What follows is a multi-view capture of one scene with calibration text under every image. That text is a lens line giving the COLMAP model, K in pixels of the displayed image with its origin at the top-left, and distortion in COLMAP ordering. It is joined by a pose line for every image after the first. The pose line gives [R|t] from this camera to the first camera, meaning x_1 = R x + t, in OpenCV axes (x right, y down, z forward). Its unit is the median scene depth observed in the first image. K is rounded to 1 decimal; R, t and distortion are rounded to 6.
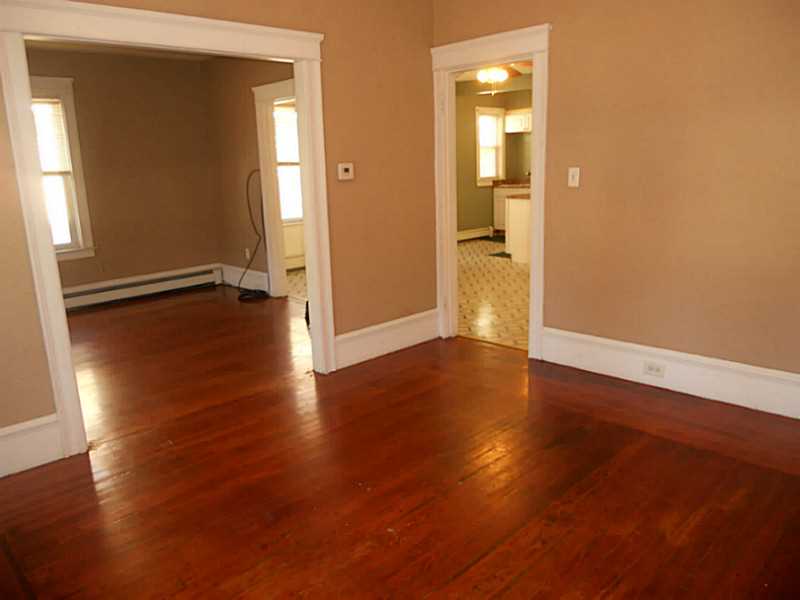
lens RADIAL K [[603.9, 0, 401.5], [0, 603.9, 296.8], [0, 0, 1]] dist [-0.027952, 0.013830]
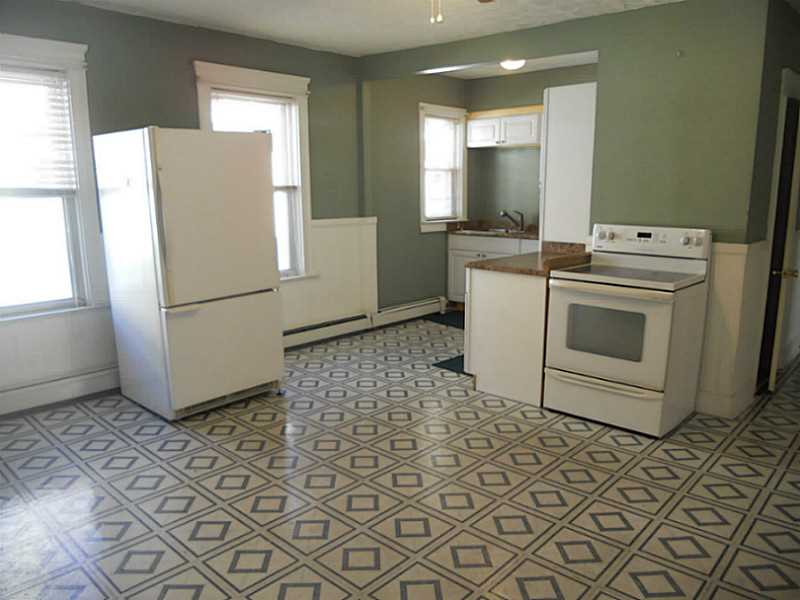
lens RADIAL K [[603.9, 0, 404.9], [0, 603.9, 299.7], [0, 0, 1]] dist [-0.027952, 0.013830]
pose [[0.997511, 0.019749, 0.067690, 0.068753], [-0.016761, 0.998872, -0.044433, -0.086360], [-0.068491, 0.043188, 0.996717, 0.390723]]
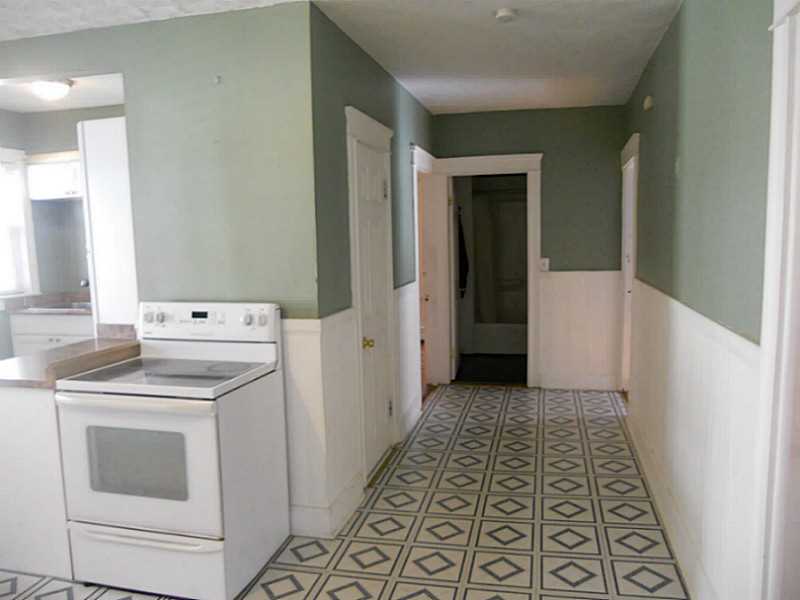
lens RADIAL K [[603.9, 0, 399.0], [0, 603.9, 301.7], [0, 0, 1]] dist [-0.027952, 0.013830]
pose [[0.849247, -0.046192, 0.525971, 0.168956], [0.116433, 0.988027, -0.101225, -0.111246], [-0.514997, 0.147206, 0.844457, 0.463072]]
